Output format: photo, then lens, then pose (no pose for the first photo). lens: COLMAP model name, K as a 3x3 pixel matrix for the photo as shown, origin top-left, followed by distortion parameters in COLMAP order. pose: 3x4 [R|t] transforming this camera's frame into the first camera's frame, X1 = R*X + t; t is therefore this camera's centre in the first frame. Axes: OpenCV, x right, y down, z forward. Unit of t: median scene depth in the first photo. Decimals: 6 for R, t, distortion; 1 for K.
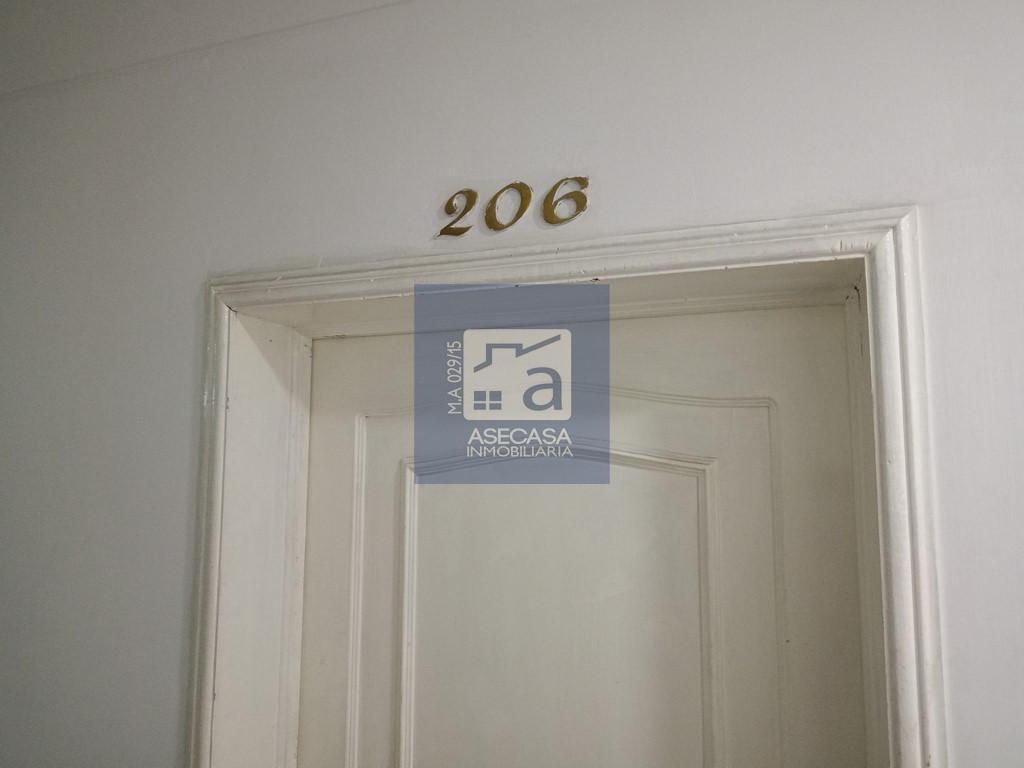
lens RADIAL K [[774.4, 0, 516.9], [0, 774.4, 387.7], [0, 0, 1]] dist [0.021403, -0.027744]
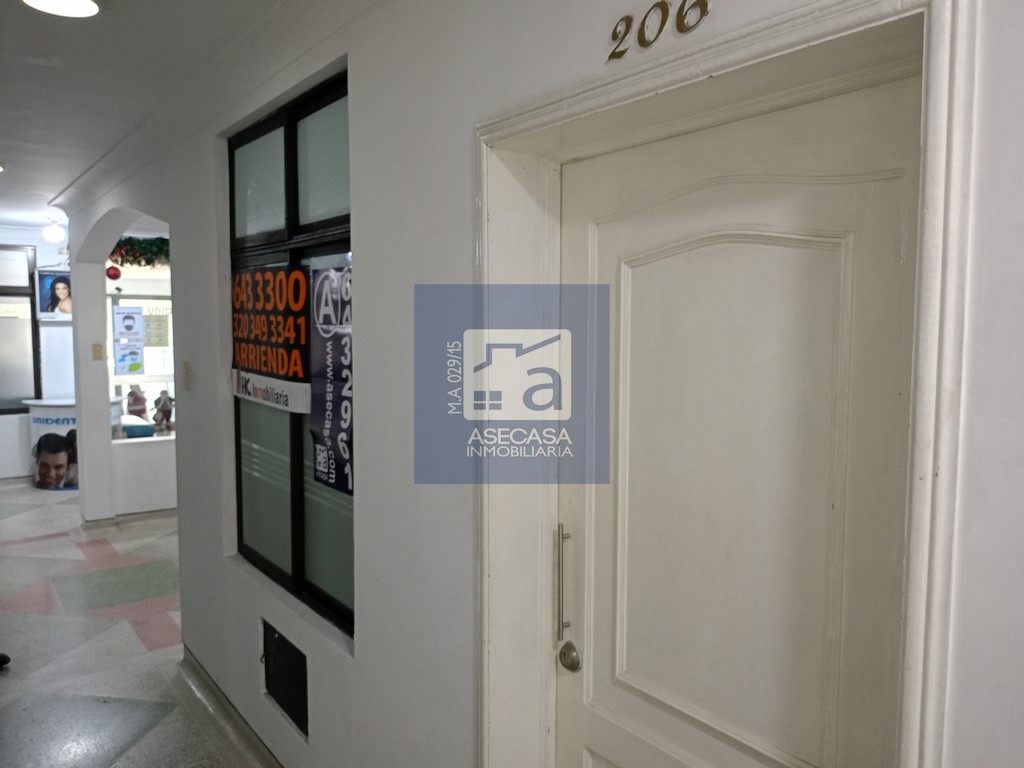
lens RADIAL K [[774.4, 0, 516.9], [0, 774.4, 387.7], [0, 0, 1]] dist [0.021403, -0.027744]
pose [[0.848993, 0.042326, -0.526707, 0.450901], [0.056033, 0.983955, 0.169390, 0.097794], [0.525426, -0.173324, 0.832999, -0.190481]]
